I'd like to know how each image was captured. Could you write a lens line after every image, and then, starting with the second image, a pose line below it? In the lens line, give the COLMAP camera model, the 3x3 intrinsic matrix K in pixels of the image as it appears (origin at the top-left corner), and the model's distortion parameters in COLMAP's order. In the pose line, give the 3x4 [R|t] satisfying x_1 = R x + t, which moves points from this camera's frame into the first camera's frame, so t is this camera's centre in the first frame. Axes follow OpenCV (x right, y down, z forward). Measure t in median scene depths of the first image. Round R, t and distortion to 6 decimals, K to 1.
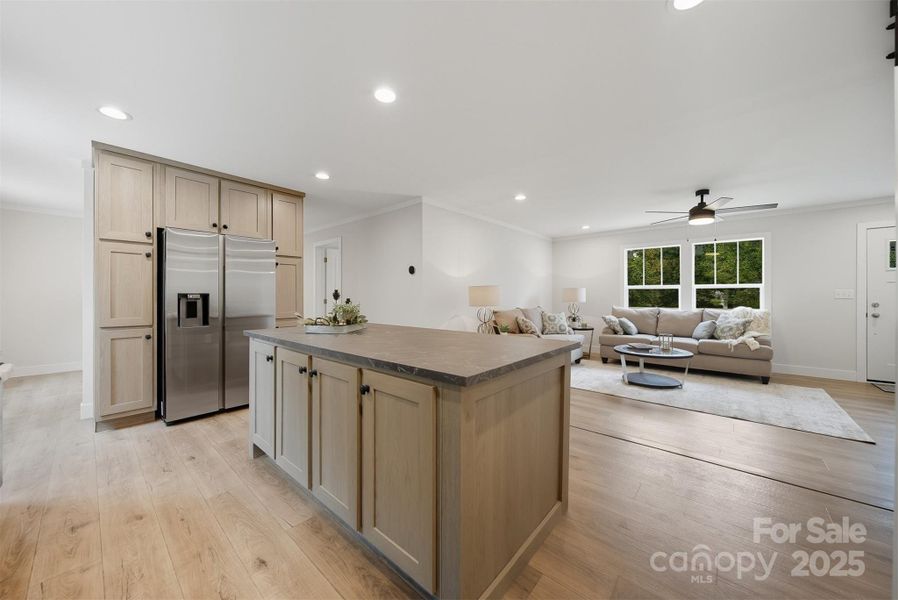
lens RADIAL K [[317.6, 0, 451.0], [0, 317.6, 295.4], [0, 0, 1]] dist [-0.002083, -0.001172]
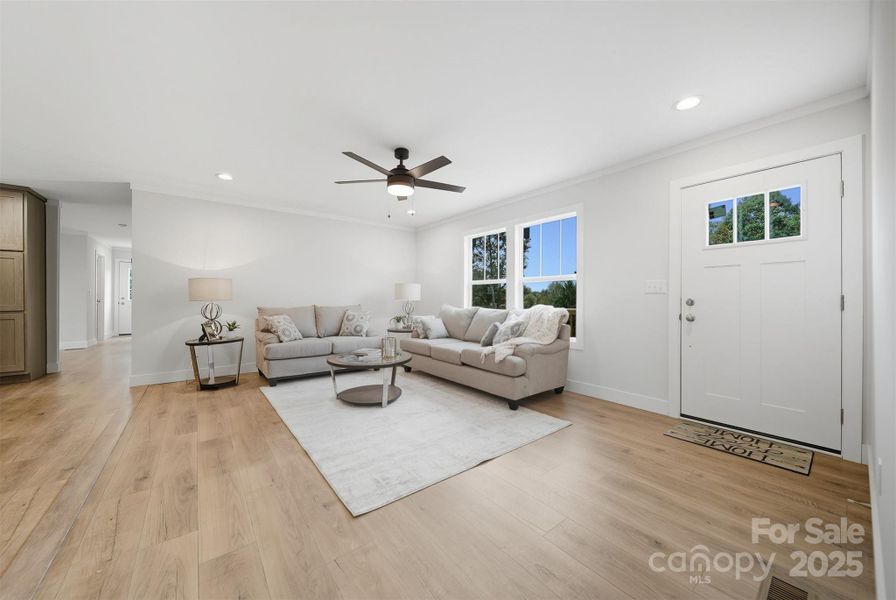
lens RADIAL K [[316.8, 0, 447.5], [0, 316.8, 302.7], [0, 0, 1]] dist [-0.002083, -0.001172]
pose [[0.982625, 0.005107, -0.185533, 0.845975], [-0.002246, 0.999875, 0.015625, 0.018971], [0.185590, -0.014937, 0.982514, 0.220273]]
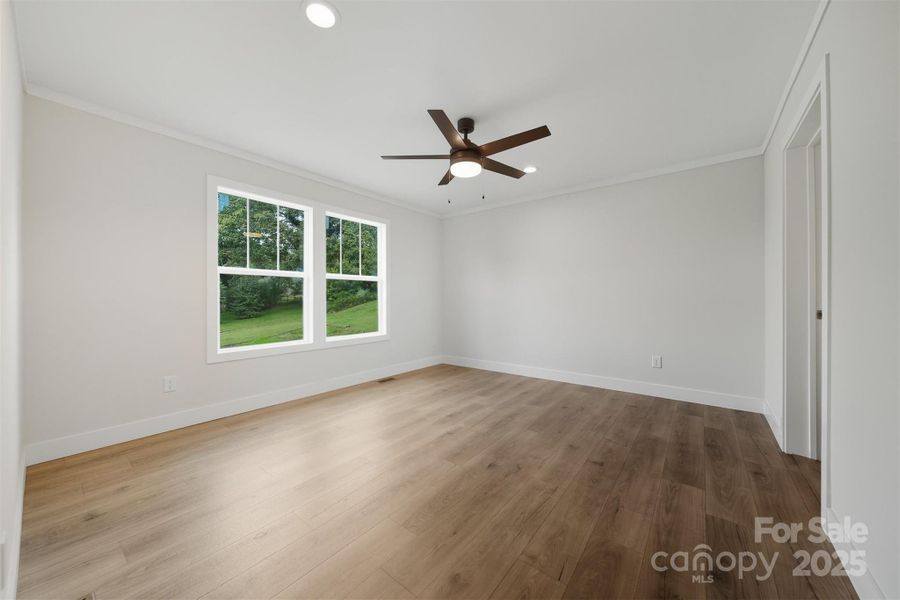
lens RADIAL K [[318.3, 0, 457.3], [0, 318.3, 294.1], [0, 0, 1]] dist [-0.002083, -0.001172]
pose [[-0.061297, 0.004240, 0.998111, 0.033788], [0.003288, 0.999986, -0.004046, 0.018718], [-0.998114, 0.003034, -0.061310, 0.927373]]
